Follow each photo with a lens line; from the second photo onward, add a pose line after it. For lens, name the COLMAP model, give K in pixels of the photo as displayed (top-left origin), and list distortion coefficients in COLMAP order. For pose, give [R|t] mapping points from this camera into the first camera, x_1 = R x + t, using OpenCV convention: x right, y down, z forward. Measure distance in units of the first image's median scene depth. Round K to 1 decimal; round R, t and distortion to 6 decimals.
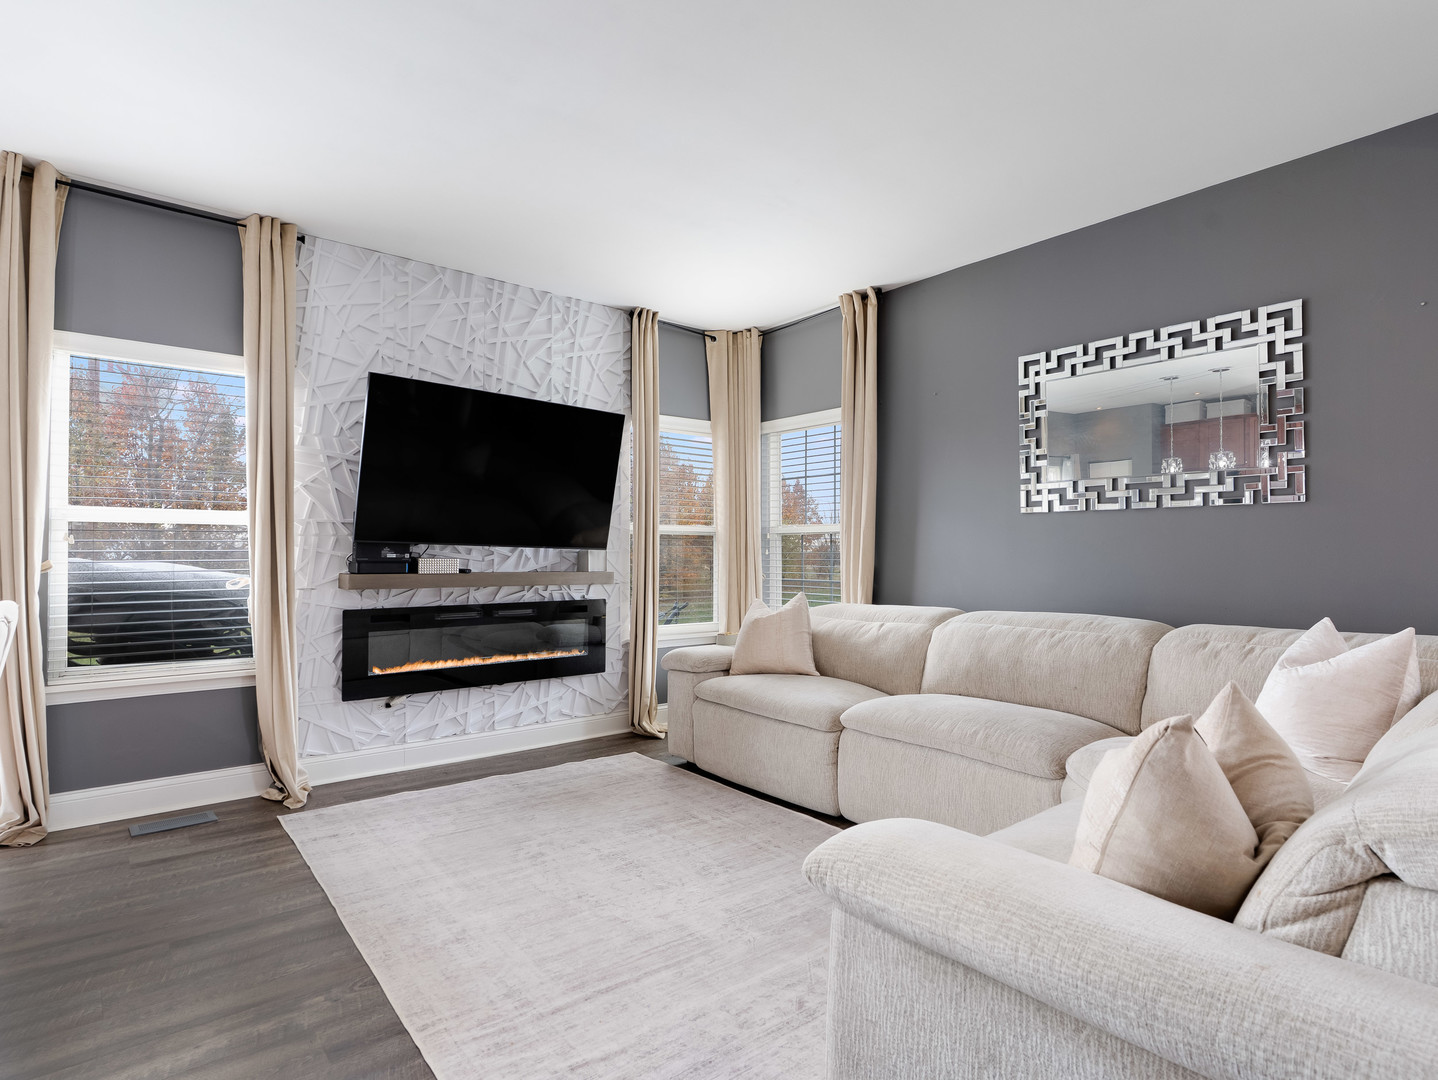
lens RADIAL K [[754.0, 0, 719.0], [0, 754.0, 540.0], [0, 0, 1]] dist [-0.002910, -0.000629]
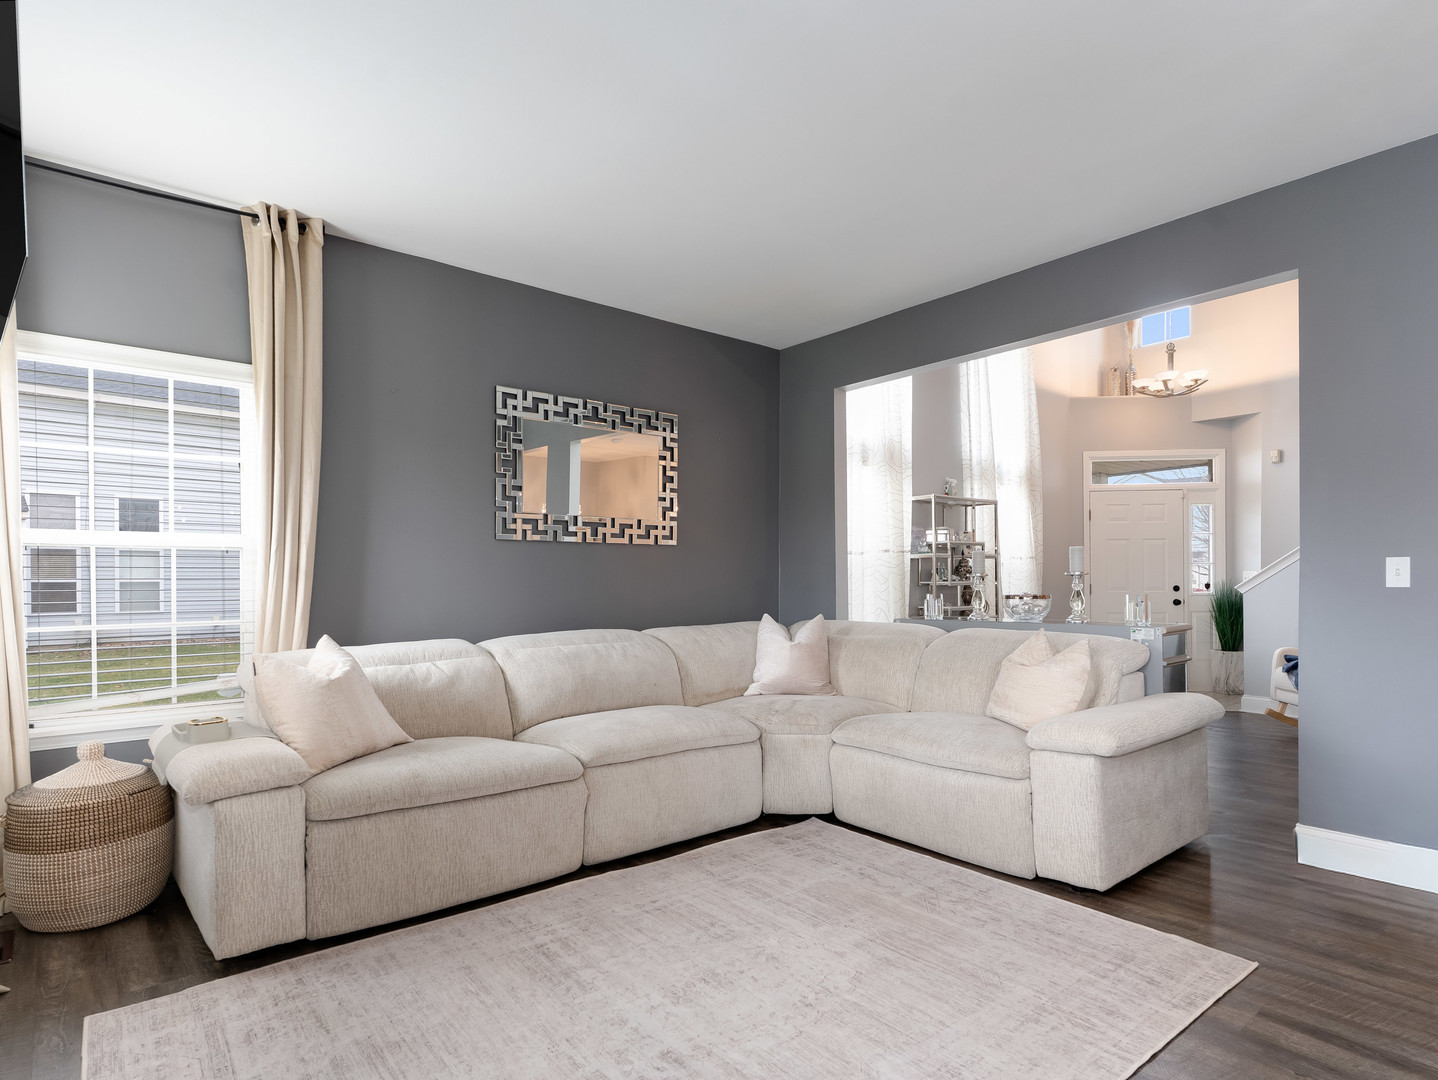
lens RADIAL K [[760.3, 0, 716.8], [0, 760.3, 582.8], [0, 0, 1]] dist [0.000469, 0.000500]
pose [[0.024637, -0.009411, 0.999652, -0.678608], [-0.013257, 0.999865, 0.009740, 0.010110], [-0.999609, -0.013492, 0.024509, 0.737777]]
